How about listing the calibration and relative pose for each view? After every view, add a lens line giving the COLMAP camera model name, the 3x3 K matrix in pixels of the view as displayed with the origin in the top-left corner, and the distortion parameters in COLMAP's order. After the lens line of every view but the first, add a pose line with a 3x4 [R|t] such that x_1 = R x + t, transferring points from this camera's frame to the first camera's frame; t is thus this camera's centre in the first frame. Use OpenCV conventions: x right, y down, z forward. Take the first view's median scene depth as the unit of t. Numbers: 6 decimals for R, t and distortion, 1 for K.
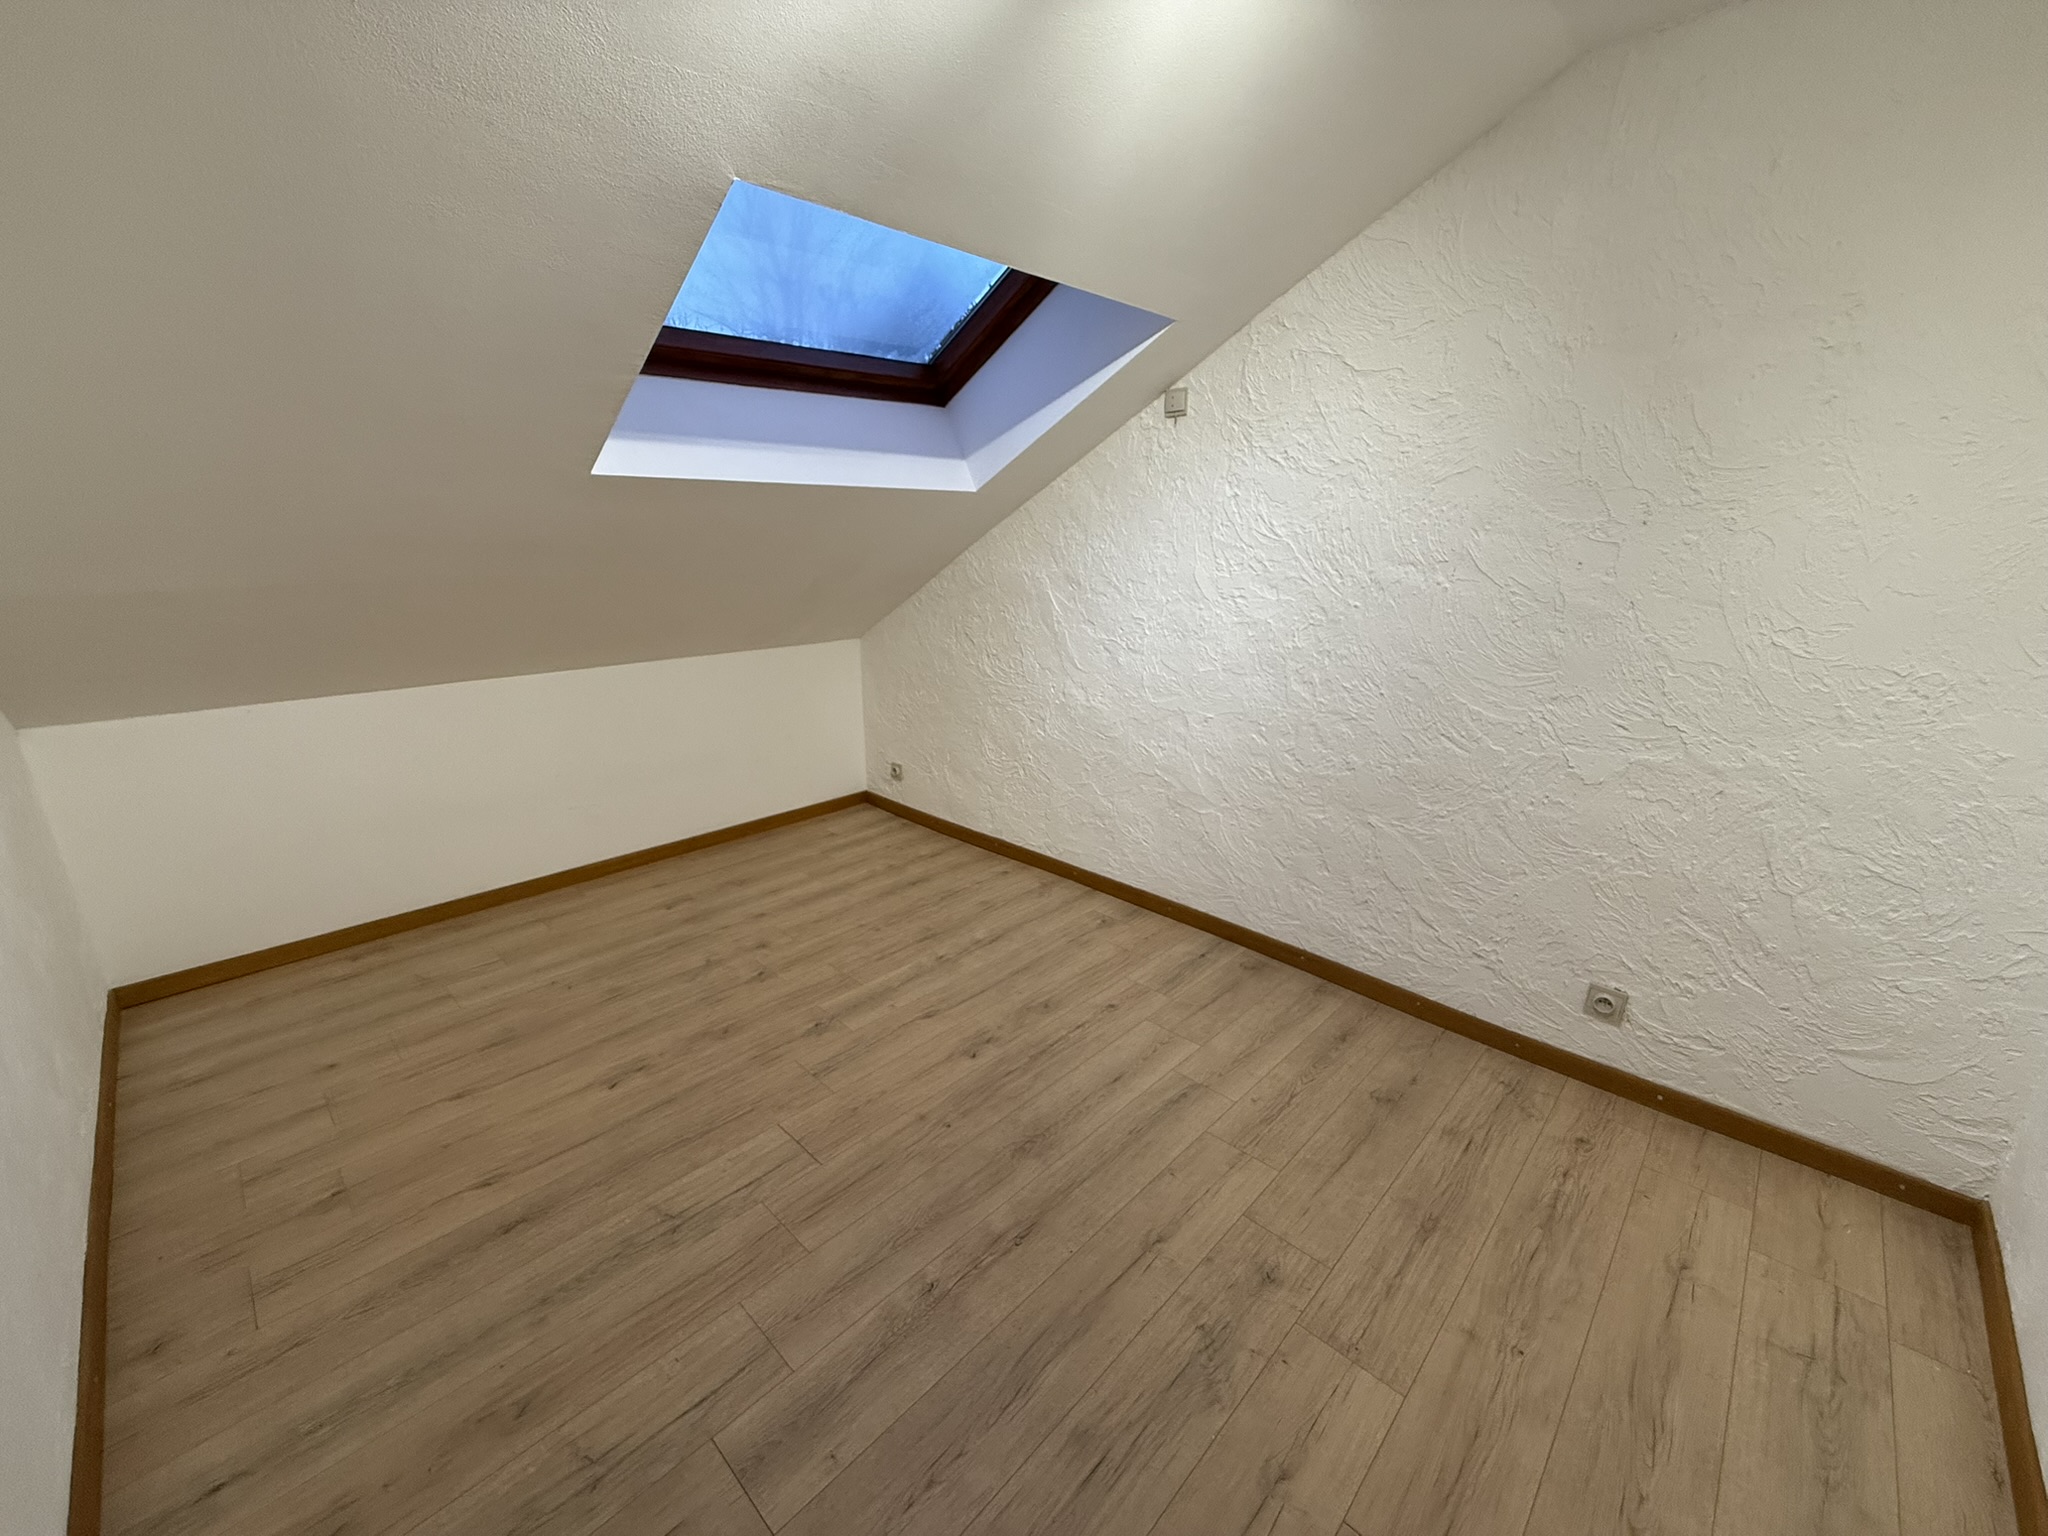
lens RADIAL K [[825.0, 0, 1024.0], [0, 825.0, 768.0], [0, 0, 1]] dist [-0.000205, 0.000007]
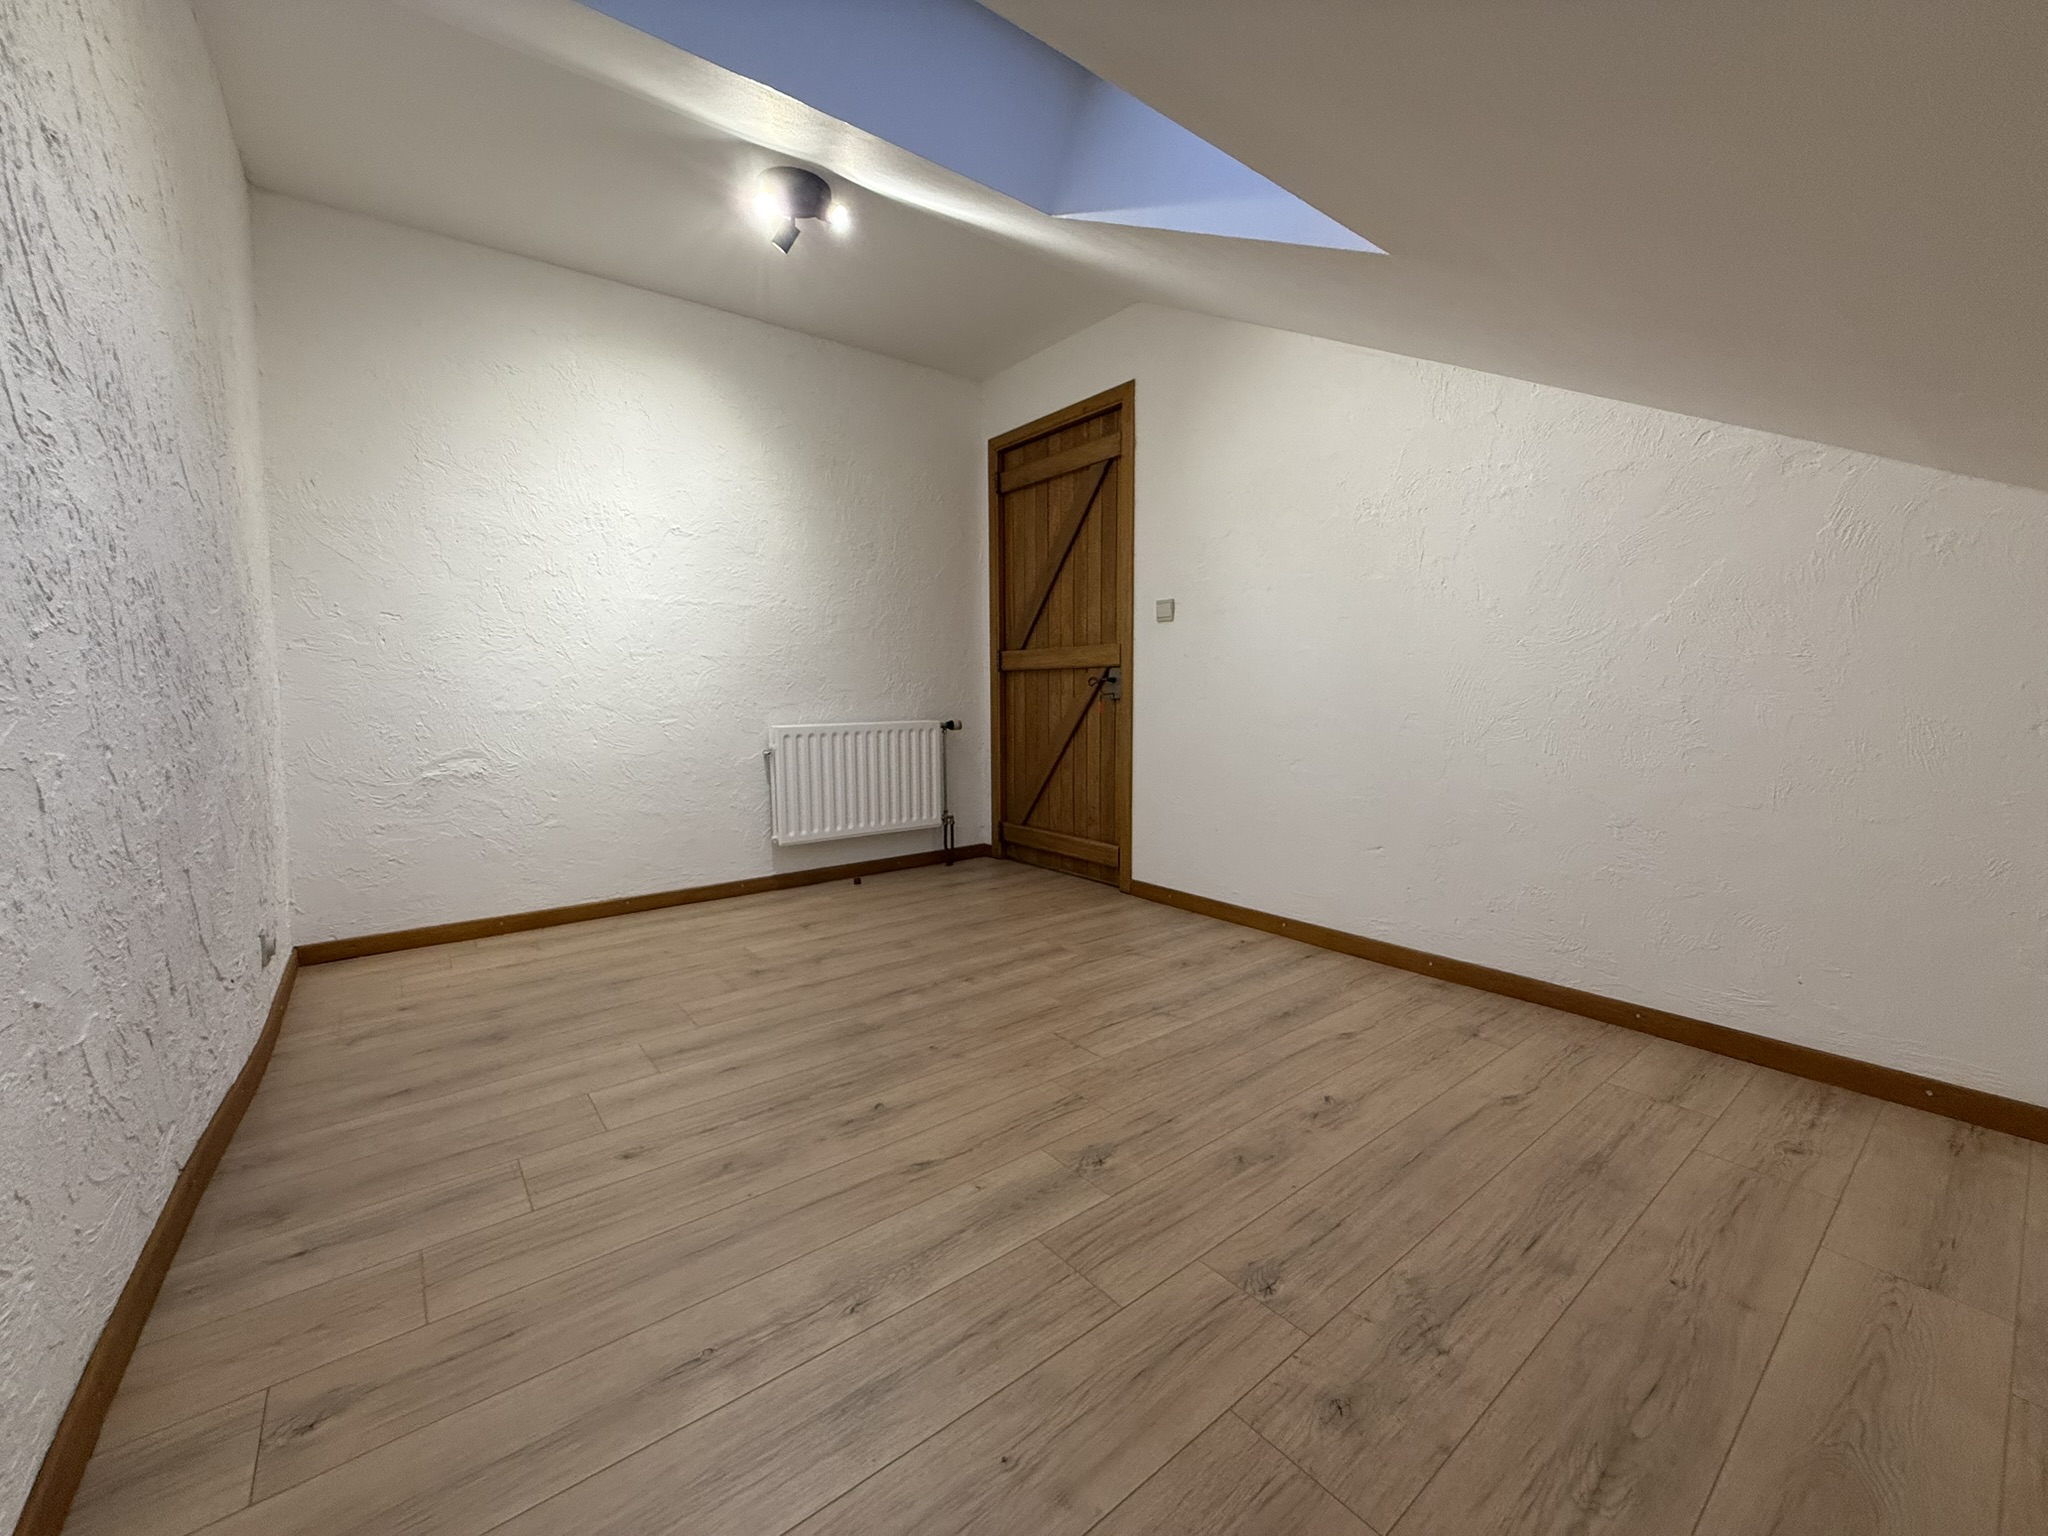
lens RADIAL K [[815.9, 0, 1019.5], [0, 815.9, 771.2], [0, 0, 1]] dist [0.000687, 0.000056]
pose [[-0.990180, -0.002131, 0.139784, -0.316164], [0.049865, 0.928733, 0.367382, -0.220385], [-0.130605, 0.370744, -0.919506, 1.674357]]
